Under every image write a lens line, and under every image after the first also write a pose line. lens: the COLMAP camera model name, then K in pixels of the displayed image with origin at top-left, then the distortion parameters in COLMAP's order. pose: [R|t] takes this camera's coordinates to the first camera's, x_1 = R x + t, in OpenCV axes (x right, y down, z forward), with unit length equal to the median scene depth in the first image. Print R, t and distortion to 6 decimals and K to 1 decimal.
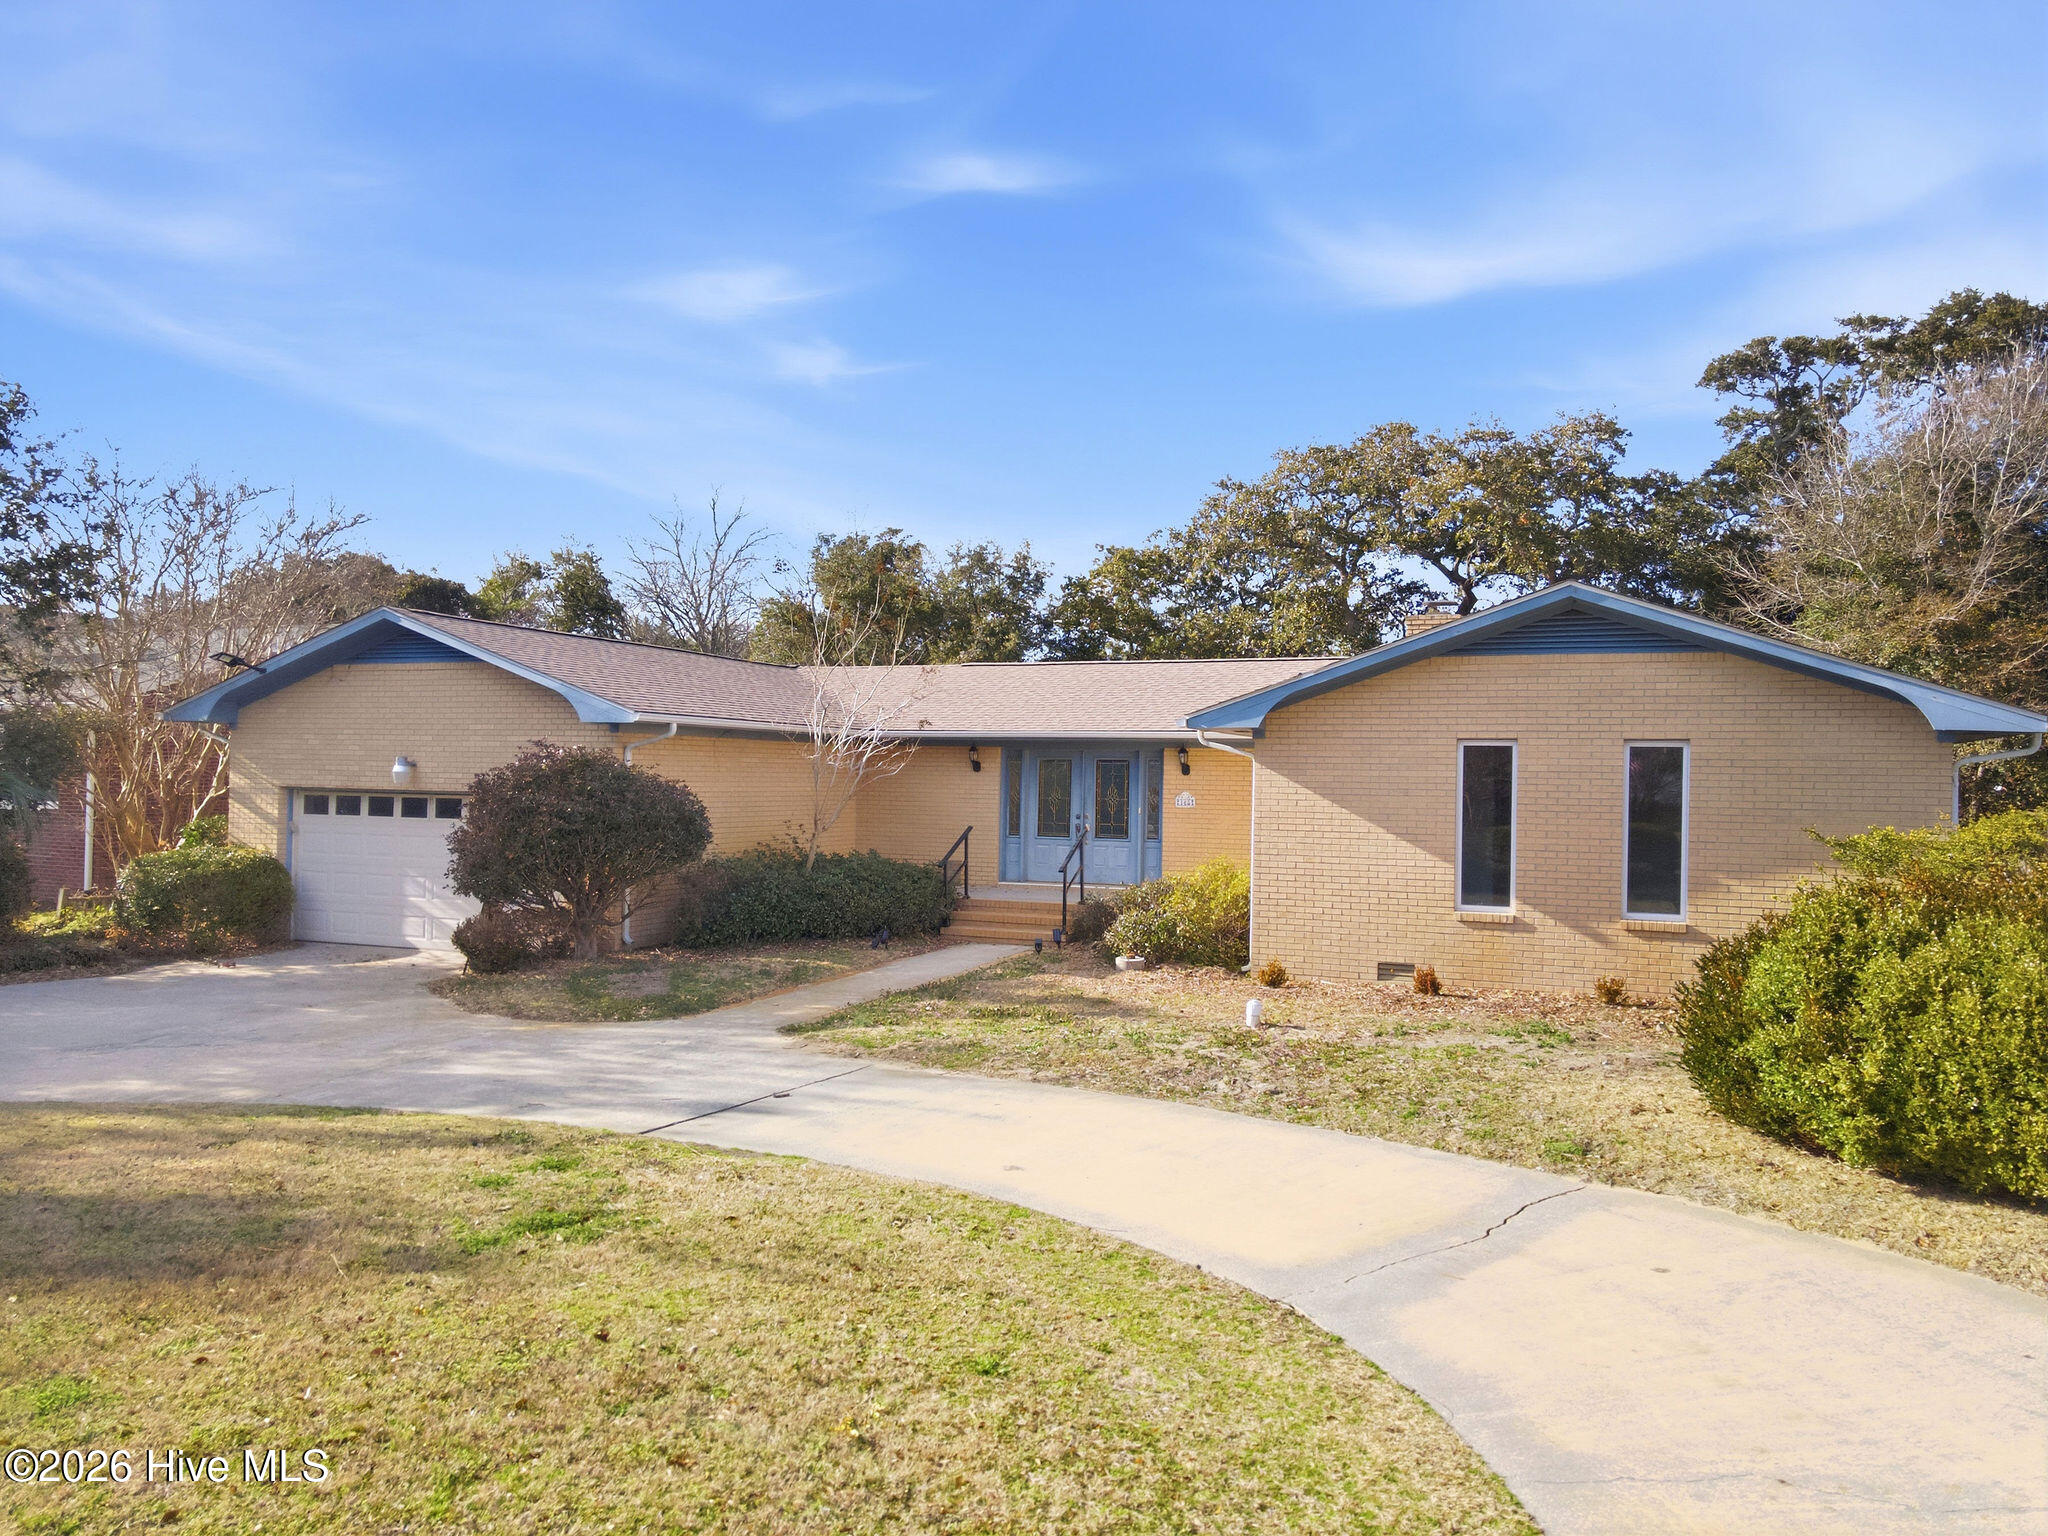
lens RADIAL K [[1459.8, 0, 1021.2], [0, 1459.8, 782.0], [0, 0, 1]] dist [0.042299, 0.005554]
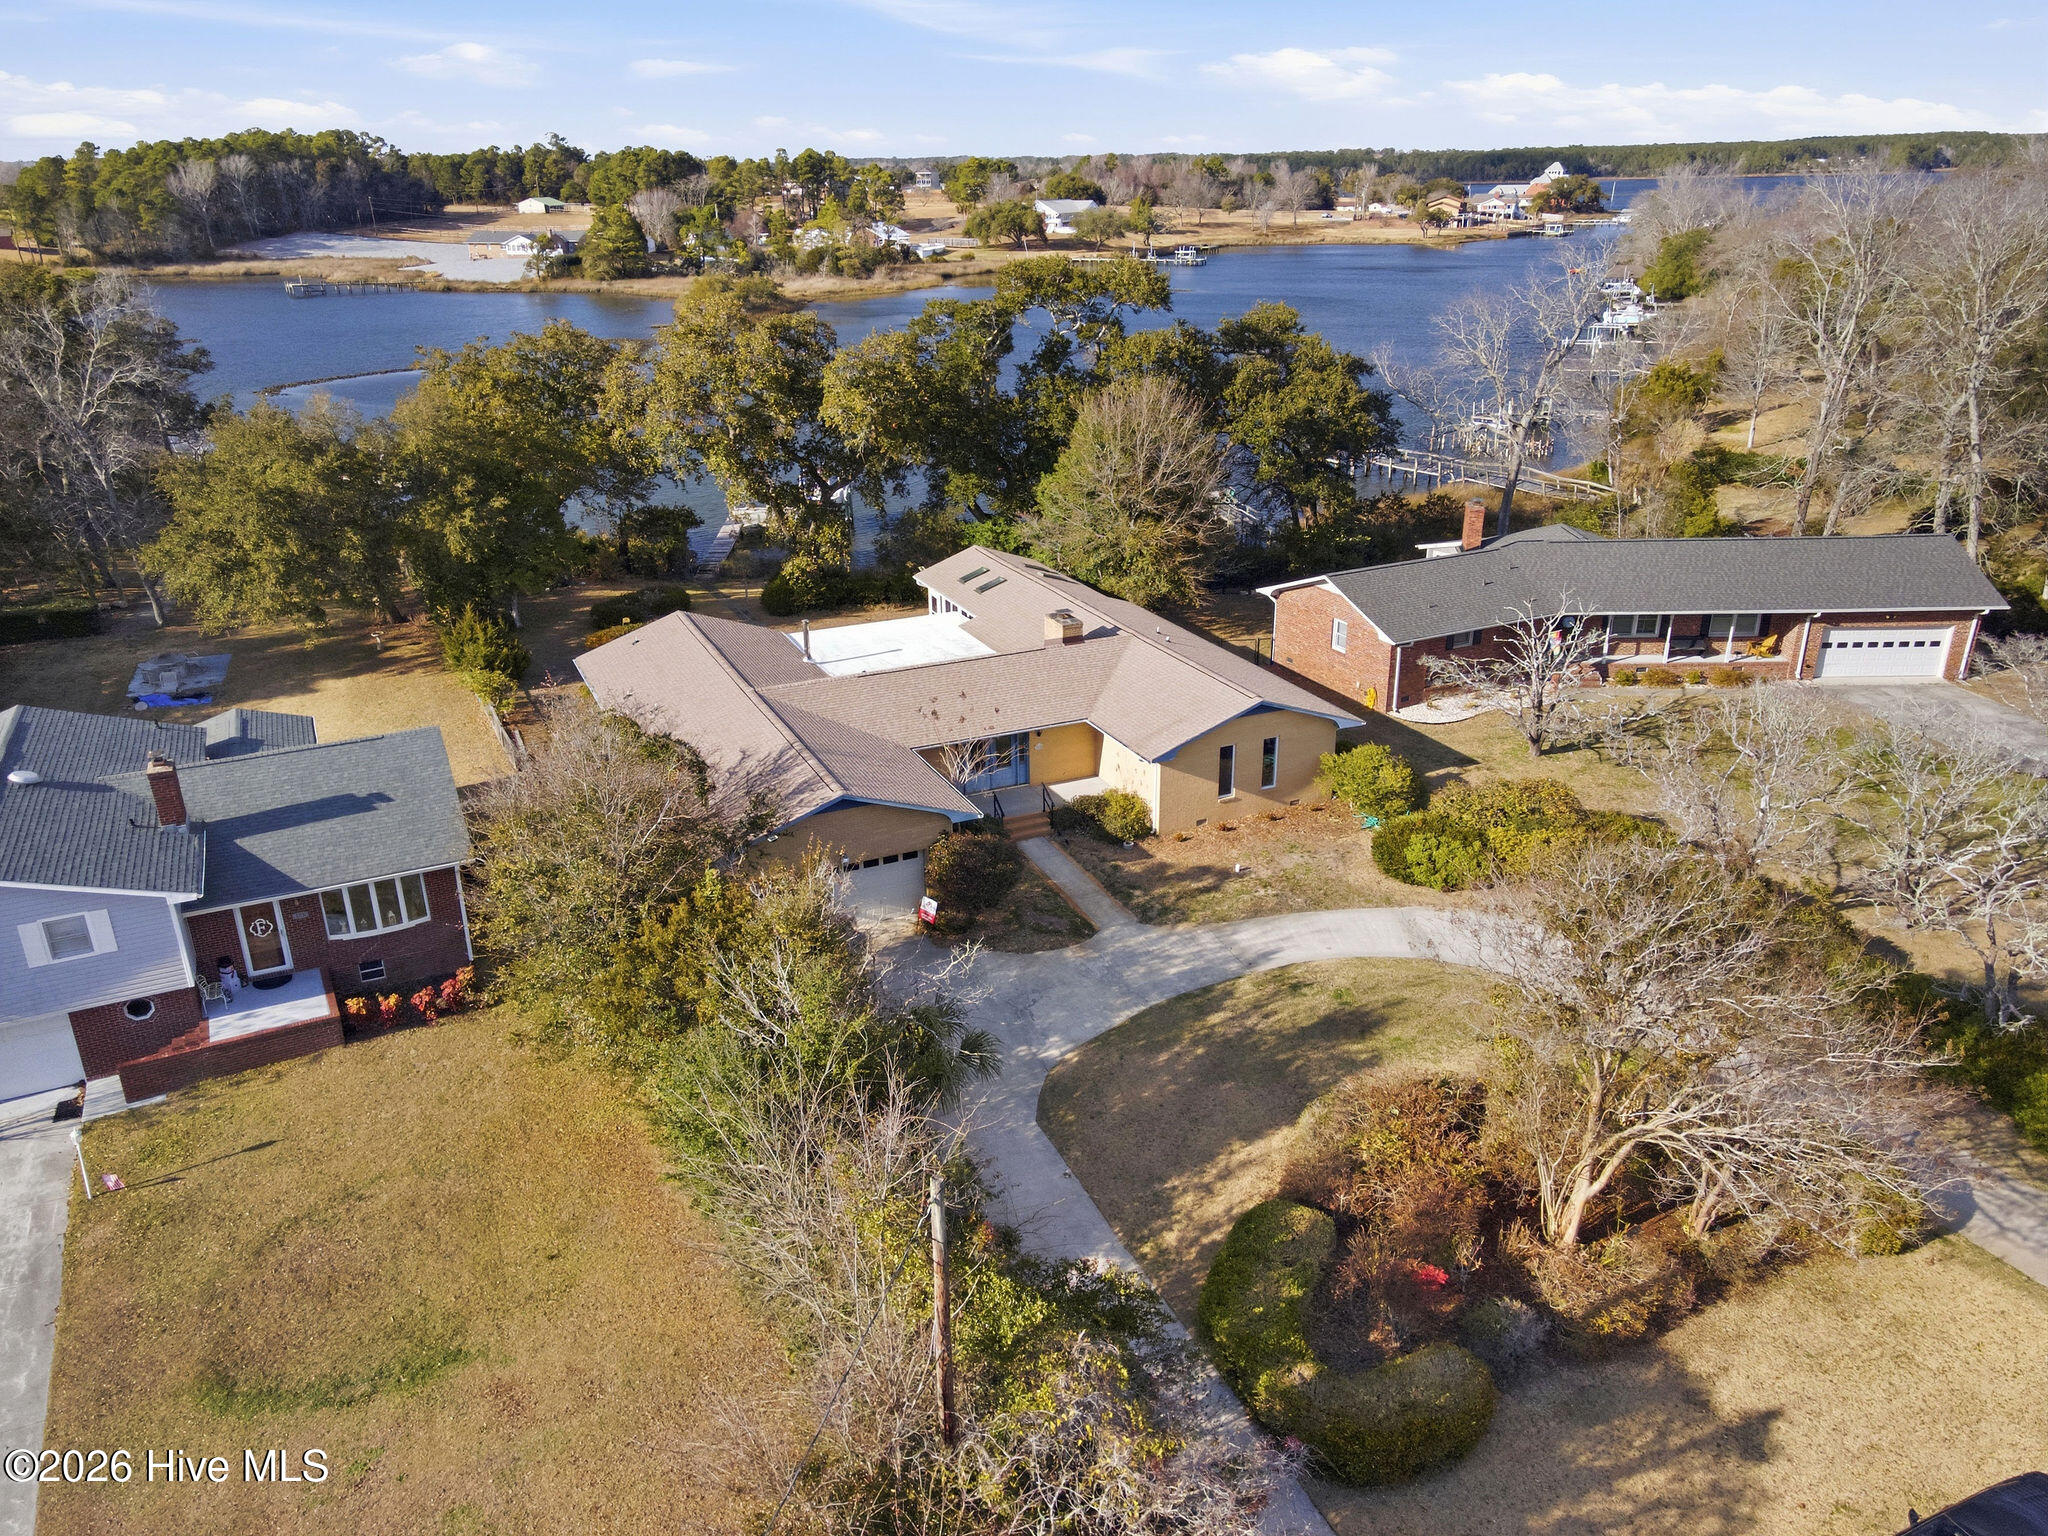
lens RADIAL K [[1459.8, 0, 1021.2], [0, 1459.8, 782.0], [0, 0, 1]] dist [0.042299, 0.005554]
pose [[0.671181, -0.313447, 0.671765, -1.989263], [0.024491, 0.915087, 0.402512, -1.167094], [-0.740889, -0.253706, 0.621866, -0.565352]]
